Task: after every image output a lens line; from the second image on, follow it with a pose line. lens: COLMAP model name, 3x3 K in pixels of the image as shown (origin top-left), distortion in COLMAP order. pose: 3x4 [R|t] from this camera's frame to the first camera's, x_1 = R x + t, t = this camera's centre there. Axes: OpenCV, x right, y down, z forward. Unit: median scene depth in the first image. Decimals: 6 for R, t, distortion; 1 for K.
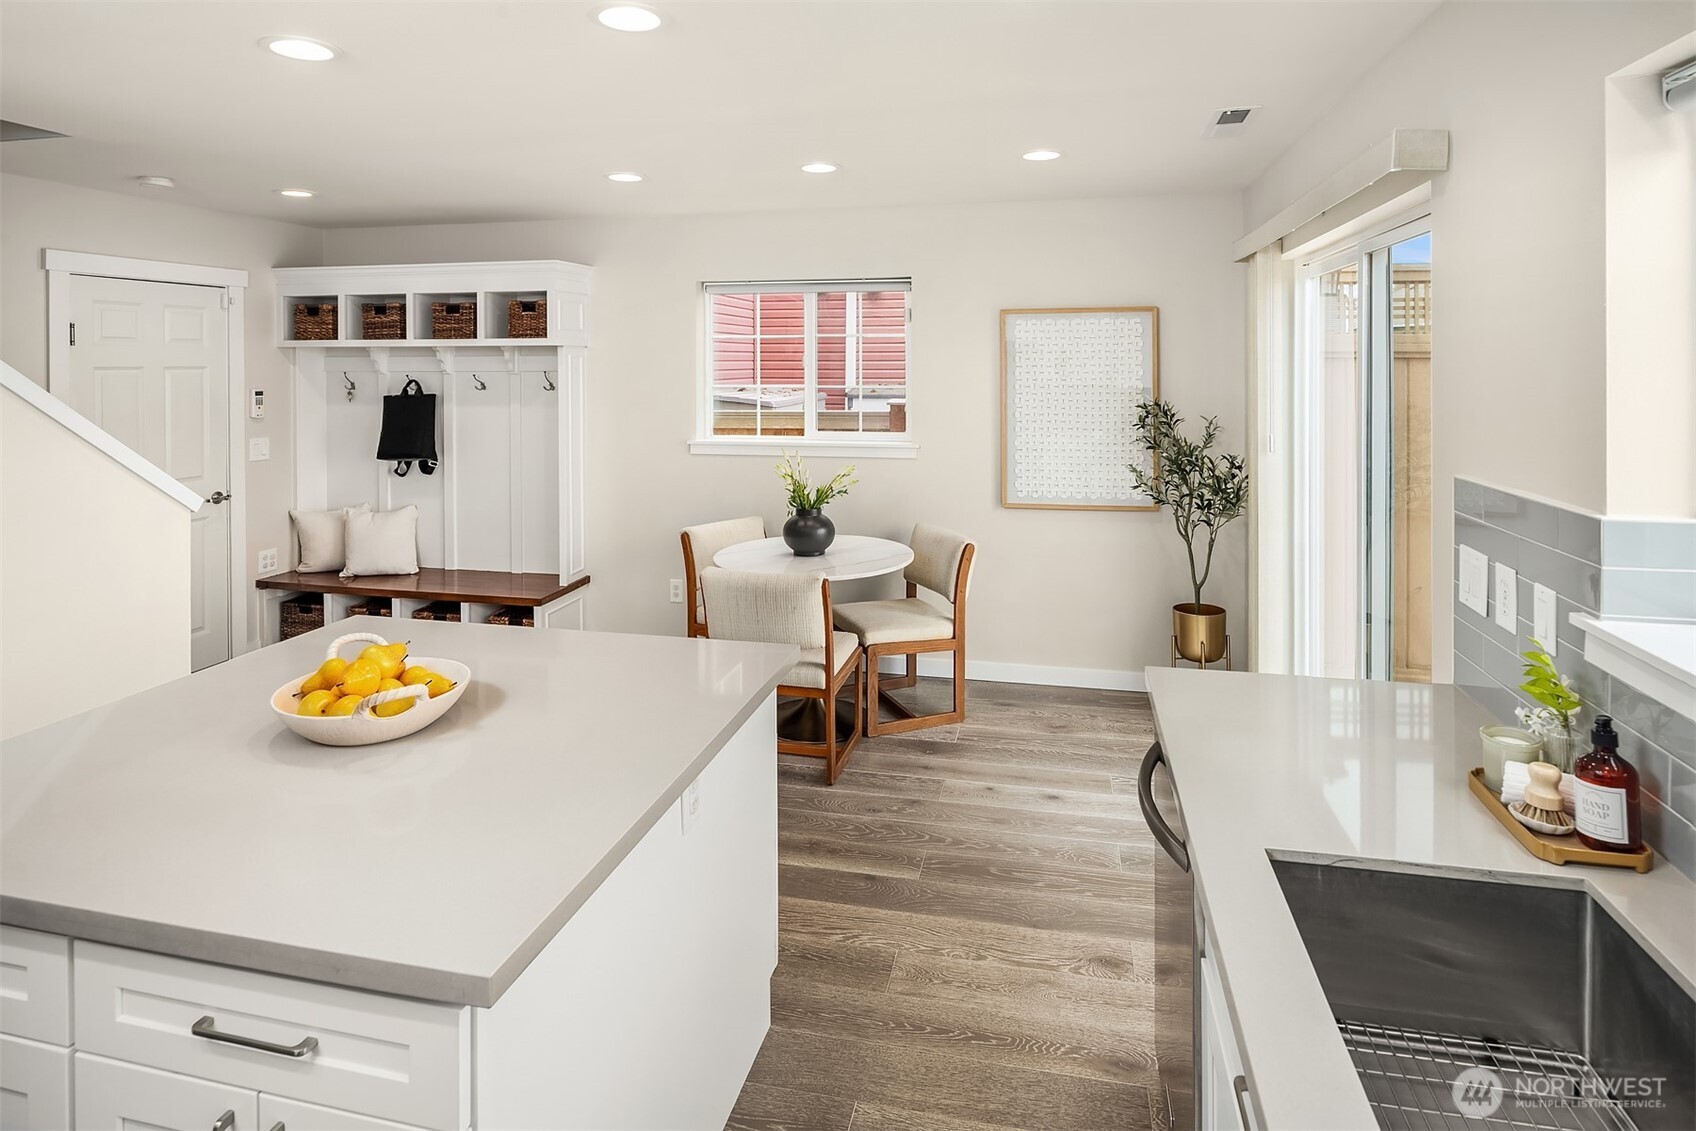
lens RADIAL K [[922.3, 0, 848.0], [0, 922.3, 565.5], [0, 0, 1]] dist [-0.001255, 0.000065]
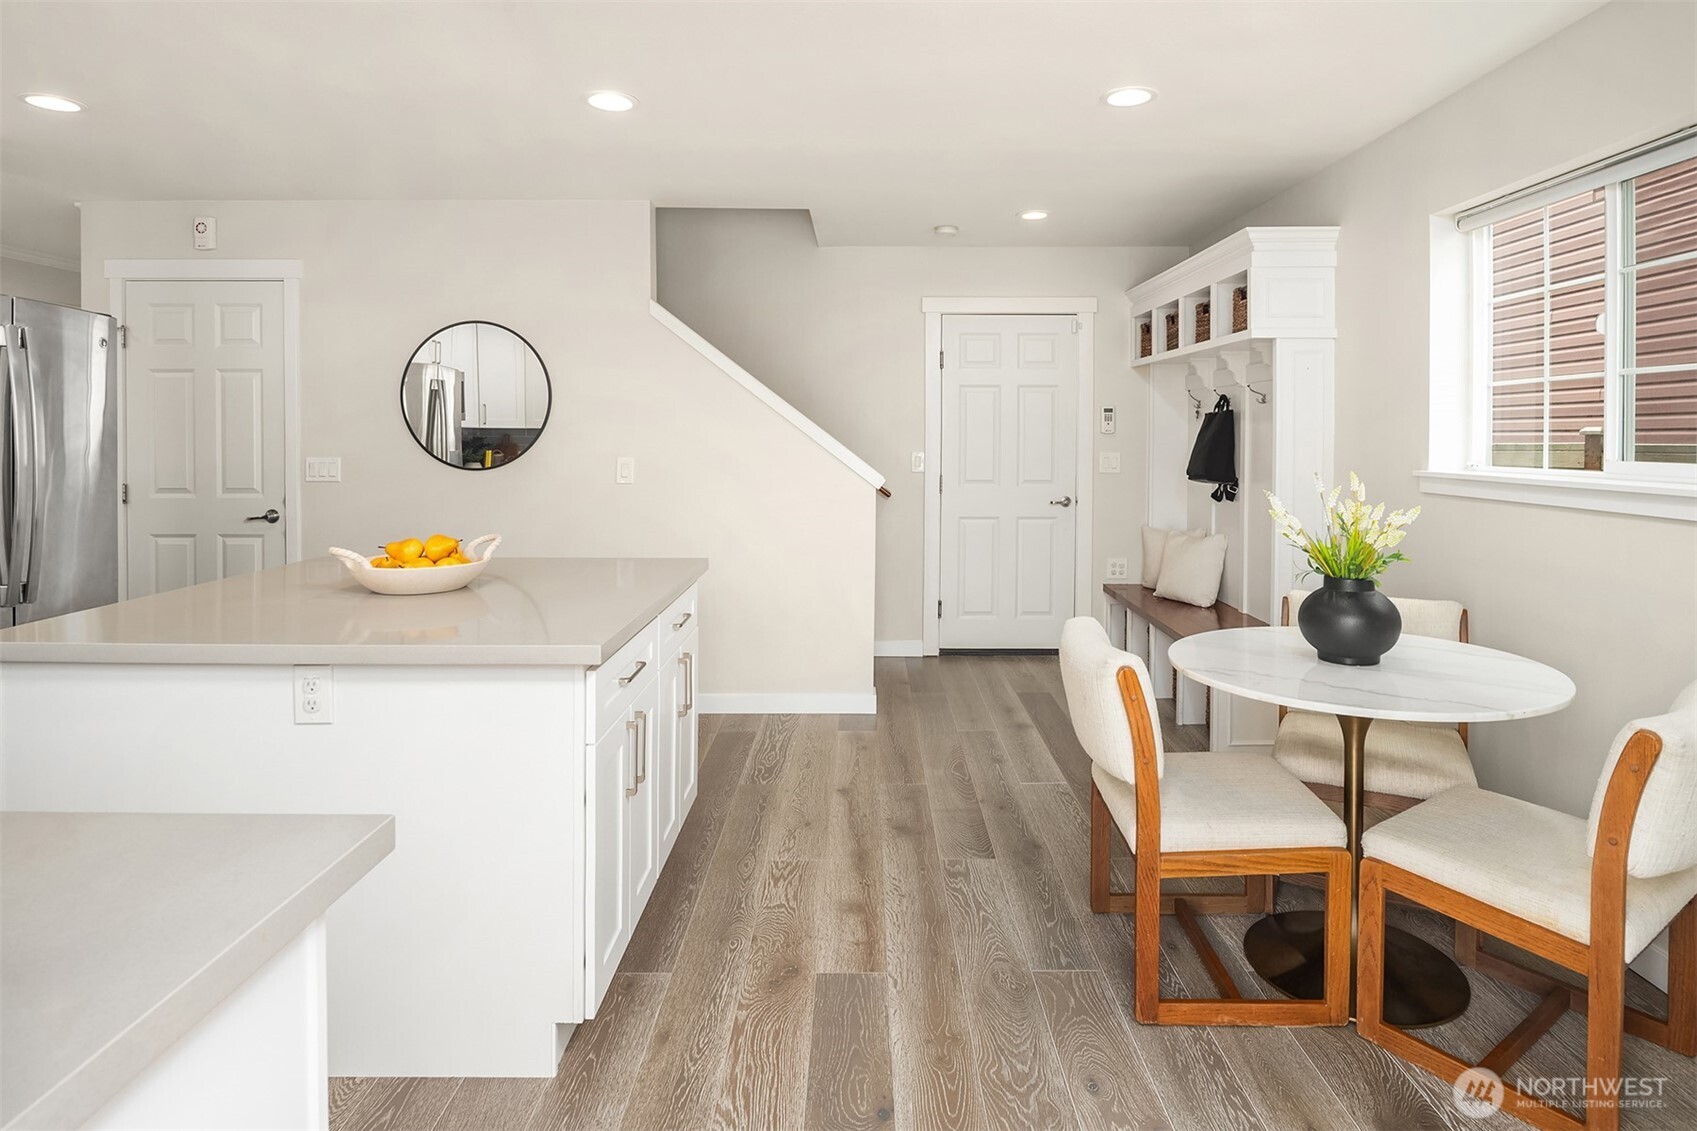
lens RADIAL K [[922.8, 0, 848.5], [0, 922.8, 565.5], [0, 0, 1]] dist [-0.001255, 0.000065]
pose [[0.220612, 0.145686, -0.964420, 0.386628], [-0.212754, 0.972160, 0.098187, -0.055000], [0.951875, 0.183523, 0.245465, 0.511034]]
